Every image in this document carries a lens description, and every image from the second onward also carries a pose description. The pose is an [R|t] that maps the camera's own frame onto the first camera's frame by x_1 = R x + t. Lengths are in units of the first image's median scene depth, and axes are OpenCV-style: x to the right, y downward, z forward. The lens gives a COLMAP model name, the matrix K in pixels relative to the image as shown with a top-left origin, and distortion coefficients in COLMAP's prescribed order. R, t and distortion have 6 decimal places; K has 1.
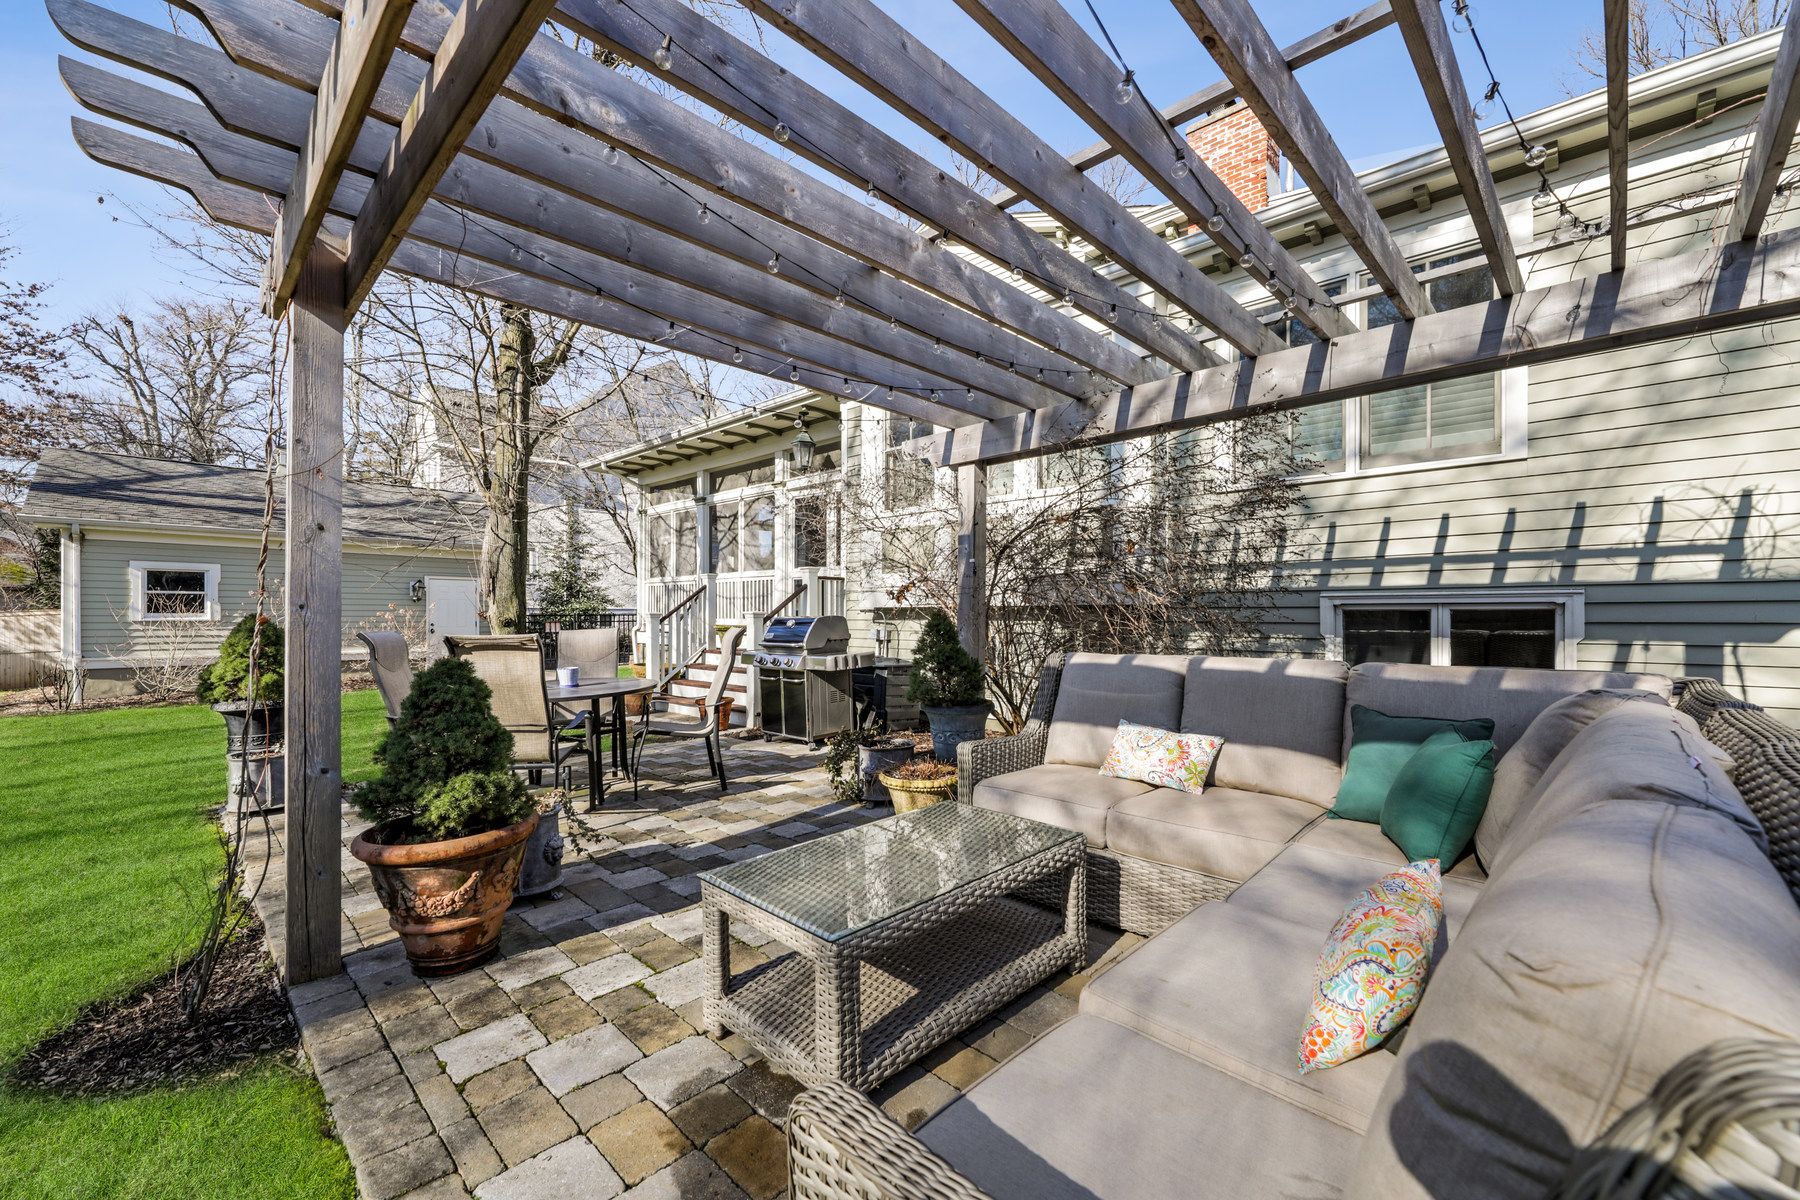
lens RADIAL K [[734.9, 0, 892.1], [0, 734.9, 613.8], [0, 0, 1]] dist [-0.002660, -0.001697]
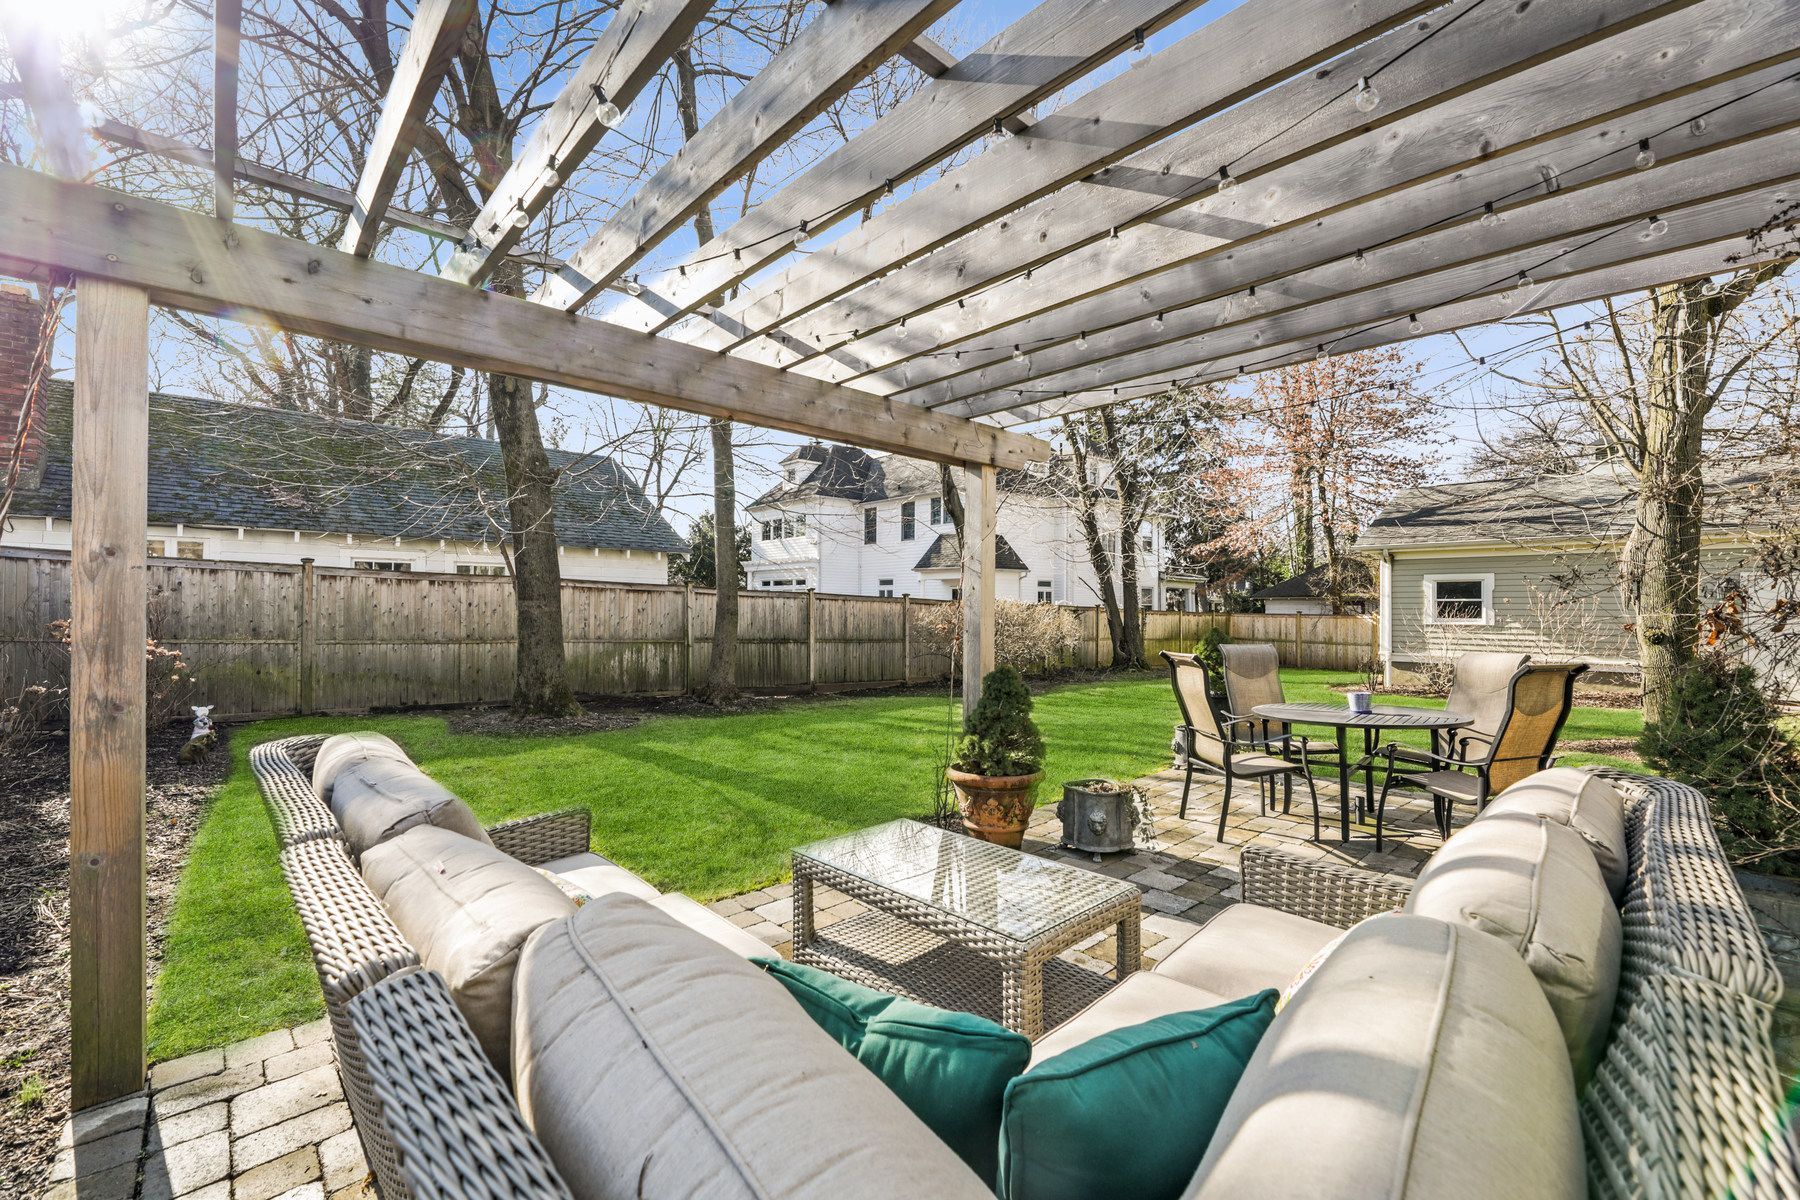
lens RADIAL K [[734.9, 0, 897.2], [0, 734.9, 602.6], [0, 0, 1]] dist [-0.002660, -0.001697]
pose [[-0.031777, -0.009425, -0.999451, 0.208391], [-0.003232, 0.999951, -0.009327, -0.012485], [0.999490, 0.002934, -0.031806, 0.172764]]
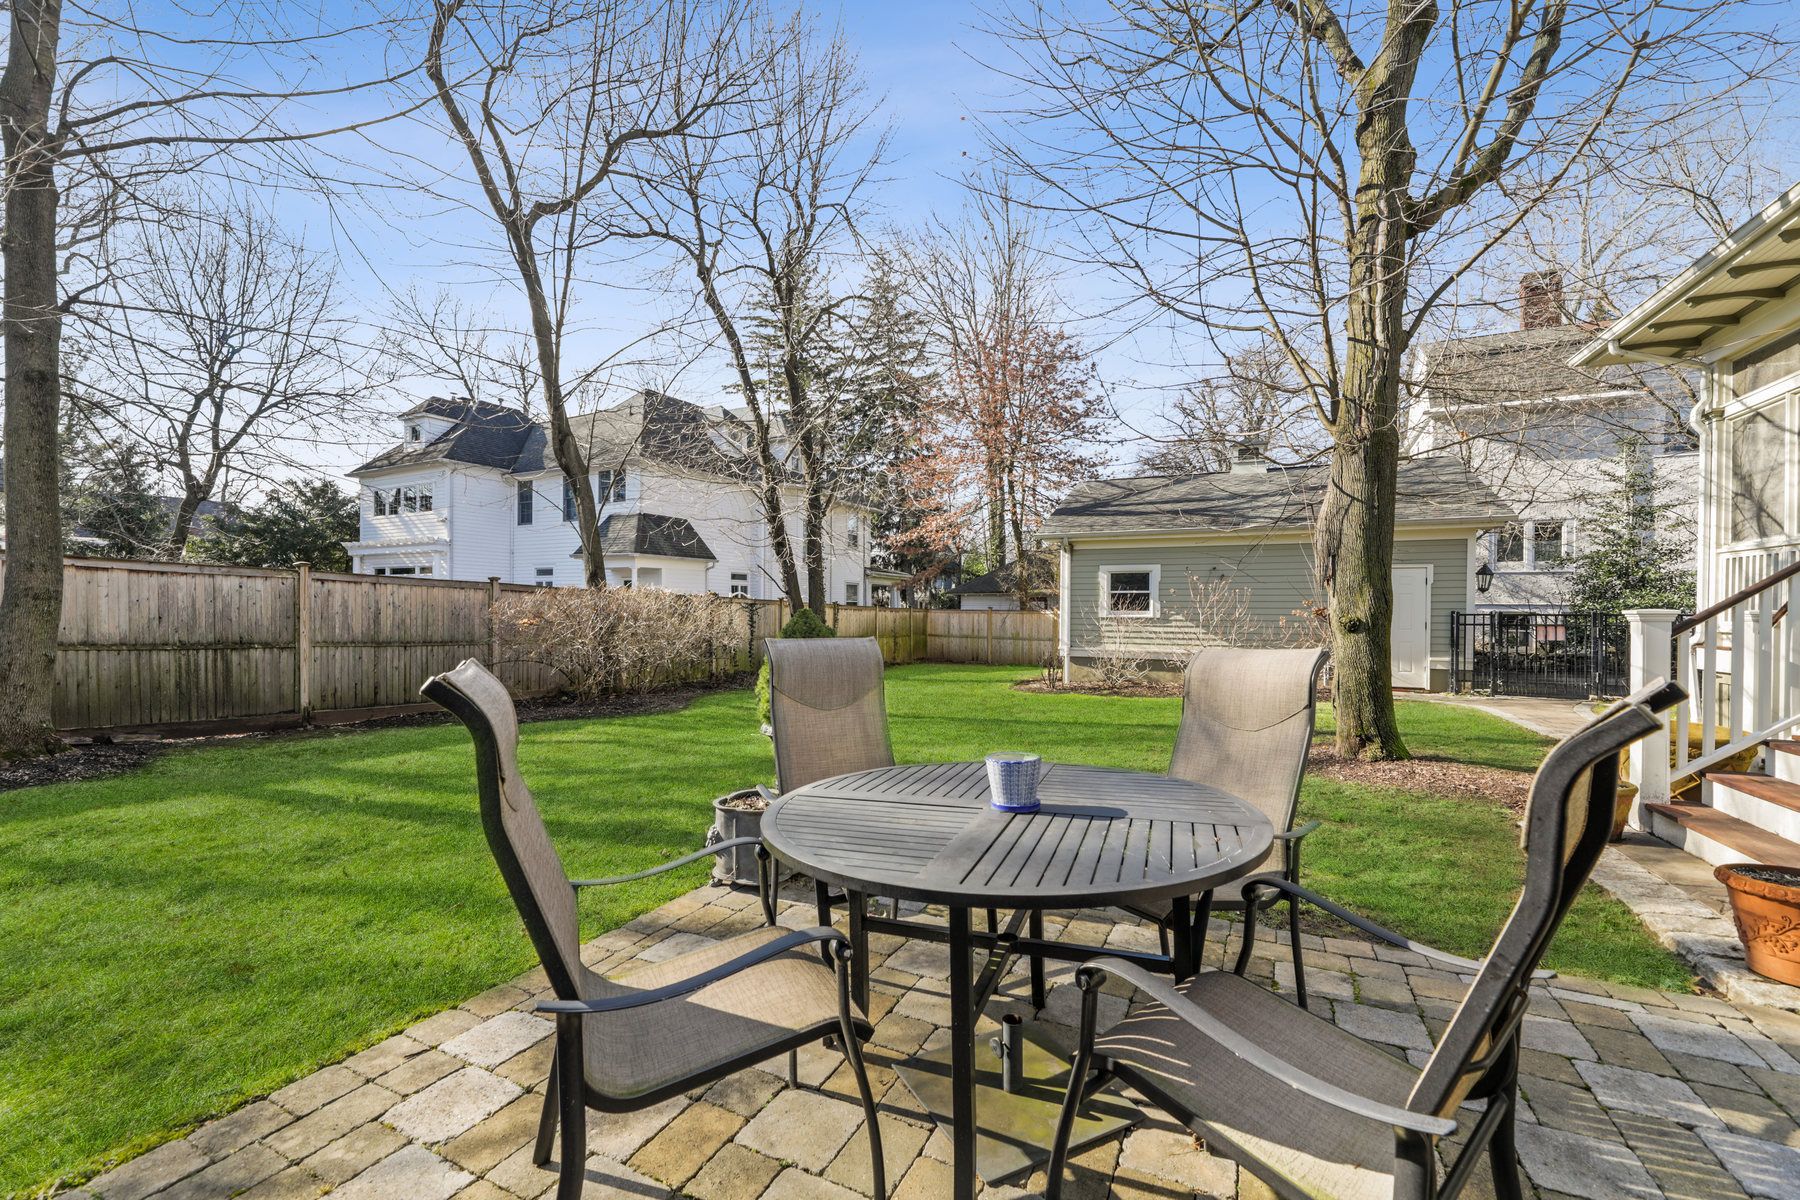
lens RADIAL K [[734.9, 0, 893.1], [0, 734.9, 616.4], [0, 0, 1]] dist [-0.002660, -0.001697]
pose [[0.320782, 0.008979, -0.947110, -0.043646], [-0.003573, 0.999959, 0.008269, 0.000064], [0.947146, 0.000732, 0.320801, 0.327785]]
